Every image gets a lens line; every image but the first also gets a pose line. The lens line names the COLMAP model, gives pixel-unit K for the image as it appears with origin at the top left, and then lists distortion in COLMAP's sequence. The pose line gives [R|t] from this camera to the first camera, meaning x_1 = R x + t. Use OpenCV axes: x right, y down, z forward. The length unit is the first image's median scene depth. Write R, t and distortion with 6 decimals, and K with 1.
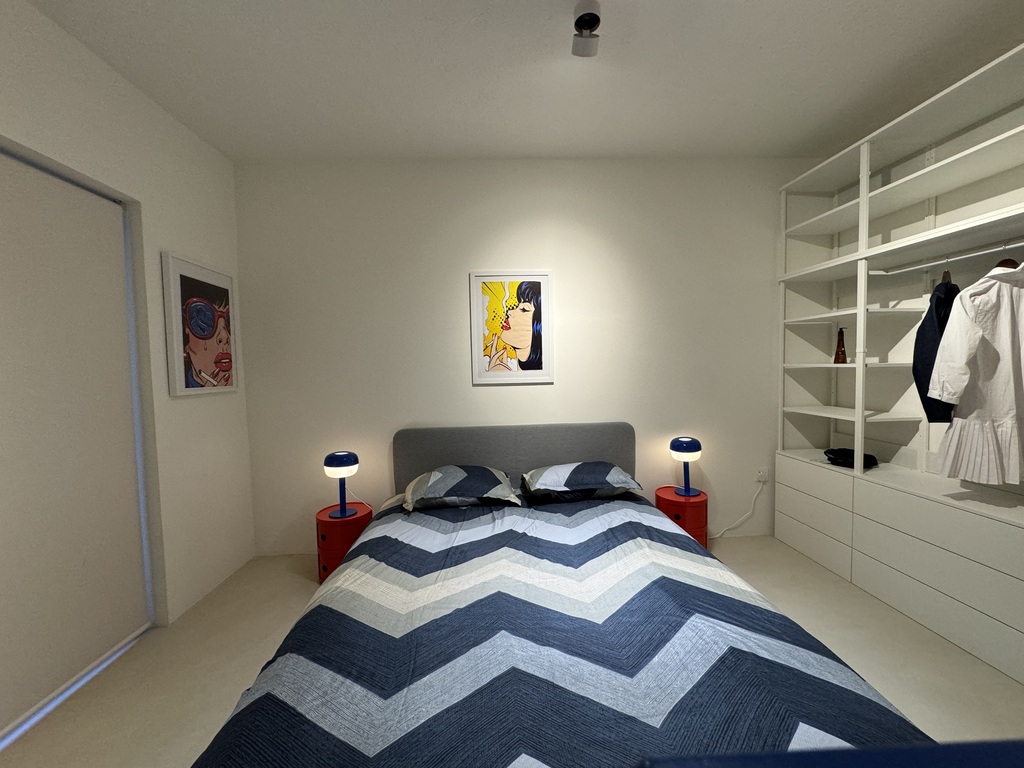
lens RADIAL K [[404.8, 0, 508.4], [0, 404.8, 385.0], [0, 0, 1]] dist [0.002048, 0.000002]
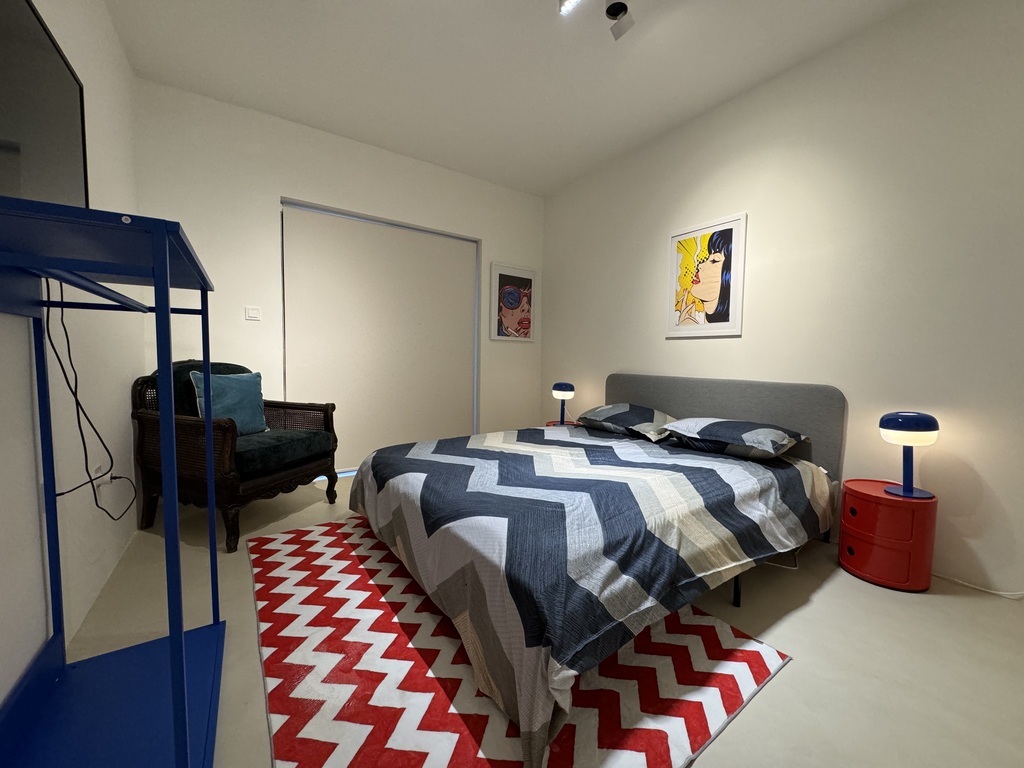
lens RADIAL K [[404.8, 0, 511.5], [0, 404.8, 383.4], [0, 0, 1]] dist [0.002048, 0.000002]
pose [[0.529105, 0.087514, -0.844031, 0.641606], [-0.066832, 0.995876, 0.061363, 0.083966], [0.845920, 0.023941, 0.532772, 0.065623]]
